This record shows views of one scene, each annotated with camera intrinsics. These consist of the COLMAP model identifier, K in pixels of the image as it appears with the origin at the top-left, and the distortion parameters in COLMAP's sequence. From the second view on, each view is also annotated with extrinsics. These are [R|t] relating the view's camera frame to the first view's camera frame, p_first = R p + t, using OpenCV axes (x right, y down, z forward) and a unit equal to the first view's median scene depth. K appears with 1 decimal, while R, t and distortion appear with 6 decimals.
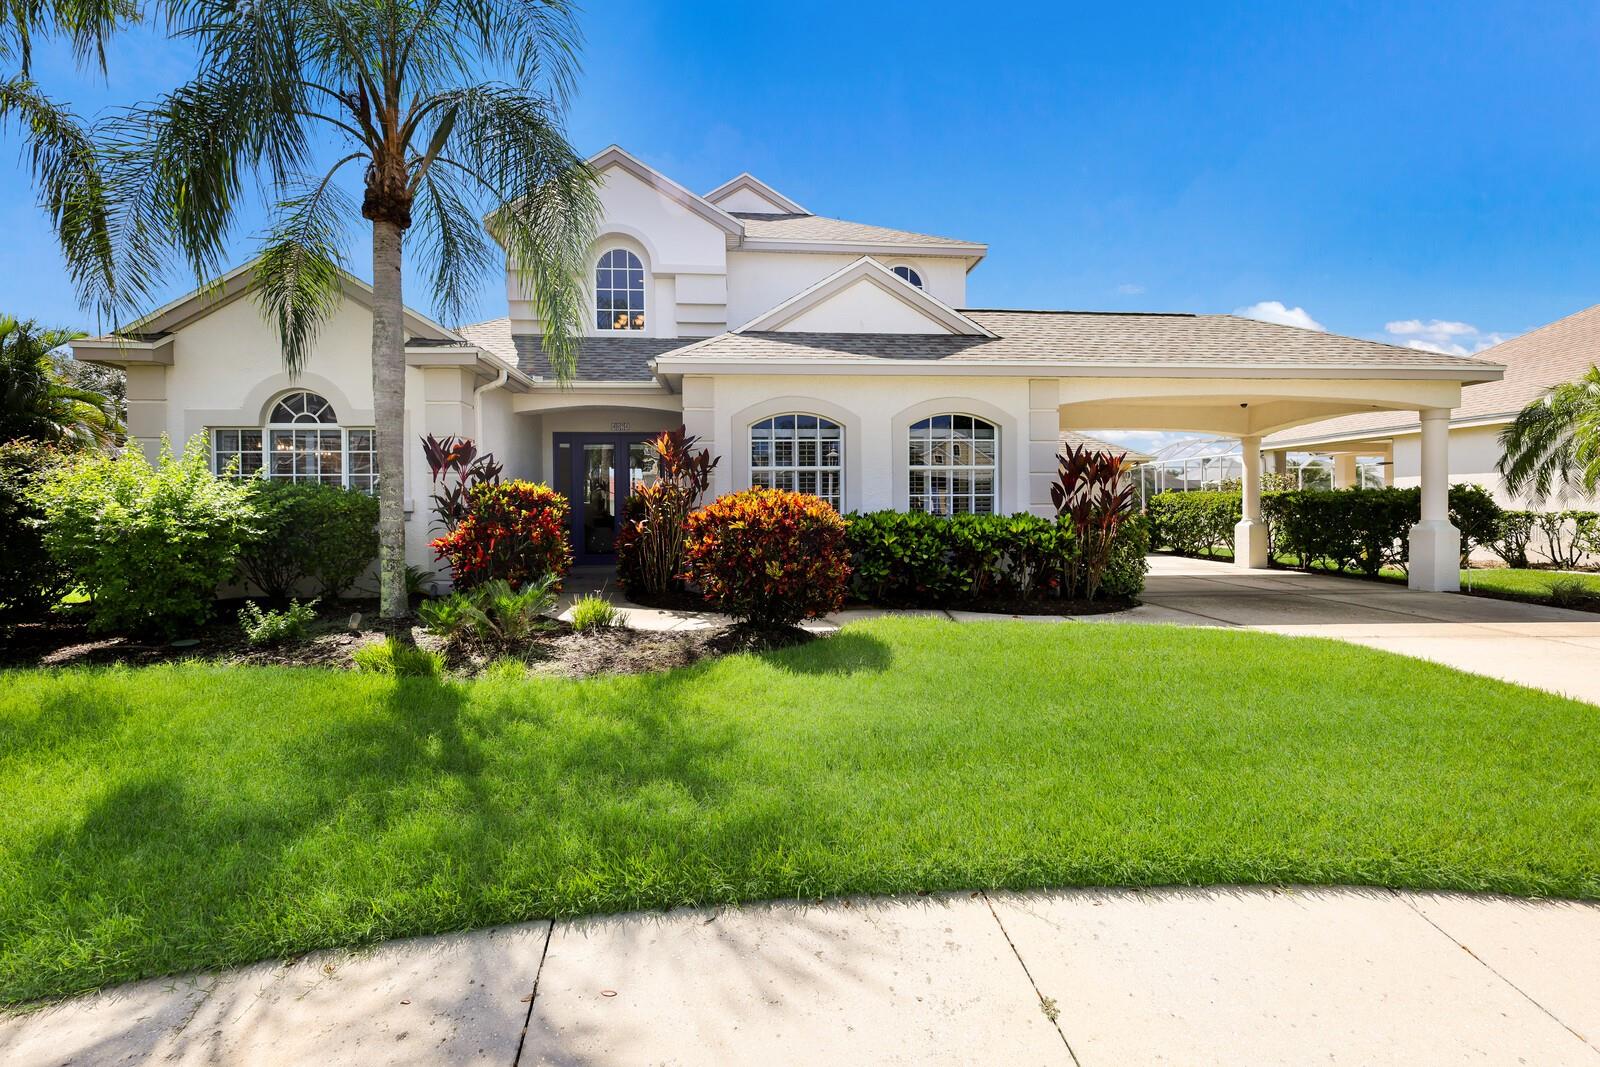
lens RADIAL K [[670.9, 0, 800.0], [0, 670.9, 533.5], [0, 0, 1]] dist [-0.002008, 0.000015]
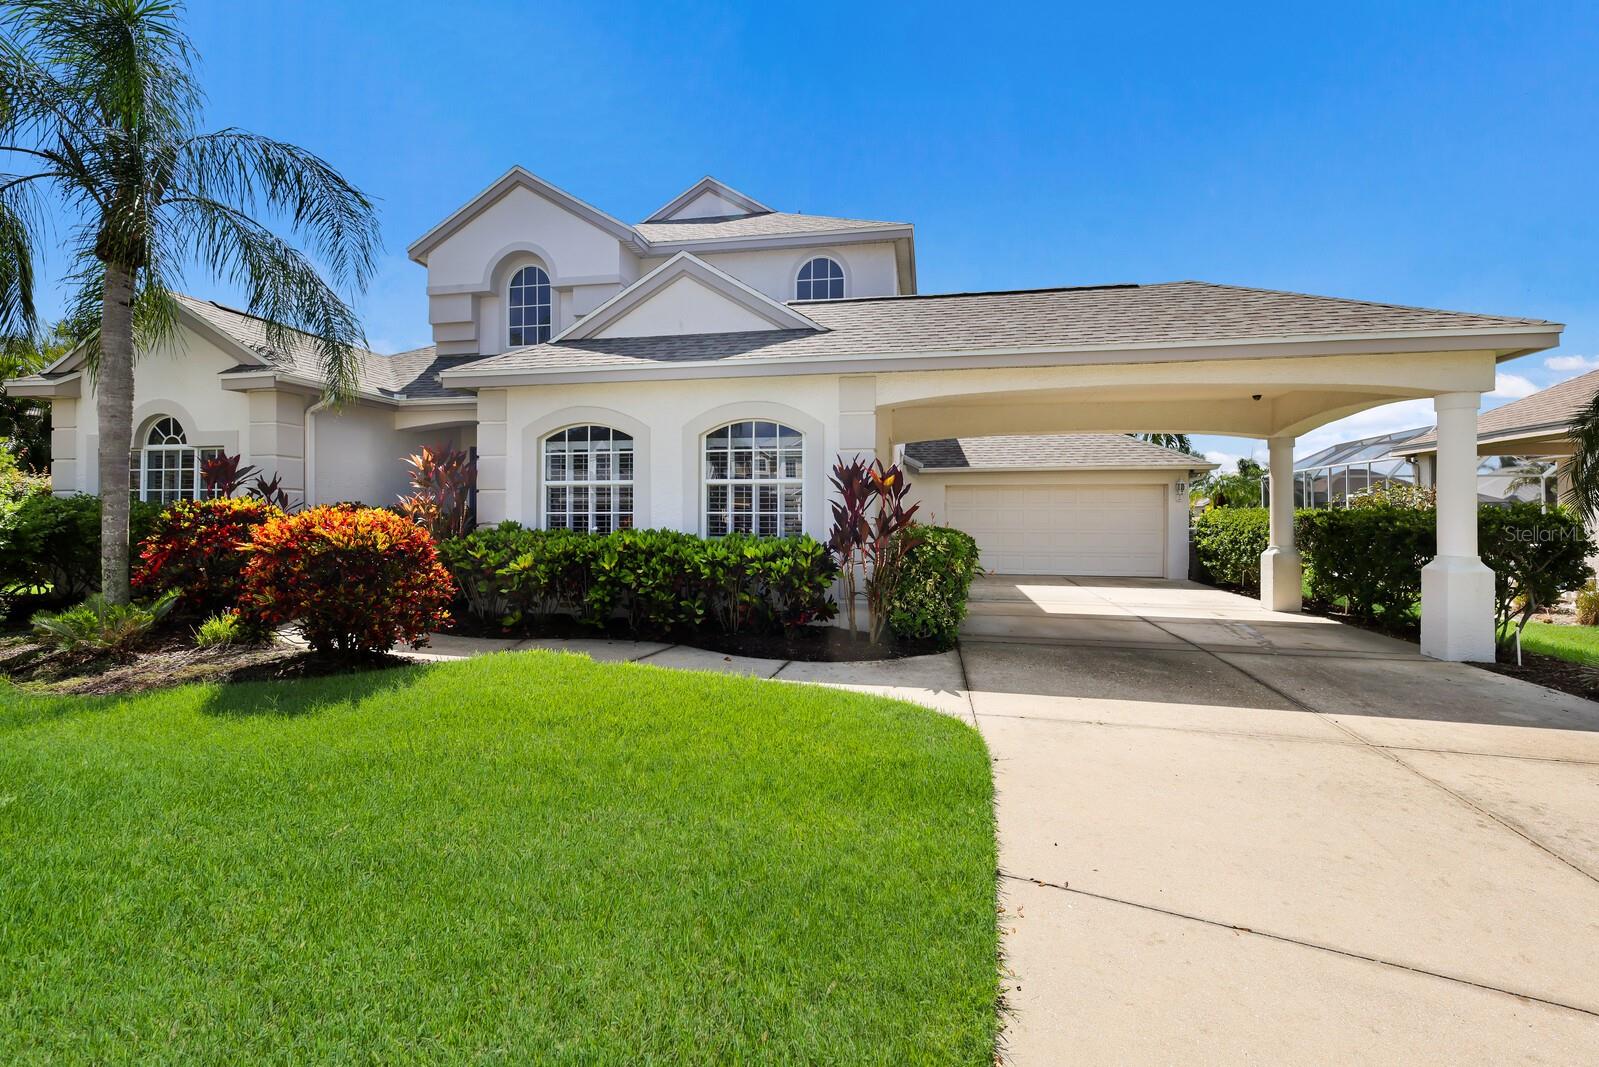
lens RADIAL K [[697.3, 0, 797.2], [0, 697.3, 523.3], [0, 0, 1]] dist [-0.000243, 0.000082]
pose [[0.963631, 0.011684, -0.266981, 0.520269], [-0.020837, 0.999287, -0.031476, -0.015887], [0.266423, 0.035895, 0.963188, 0.140283]]
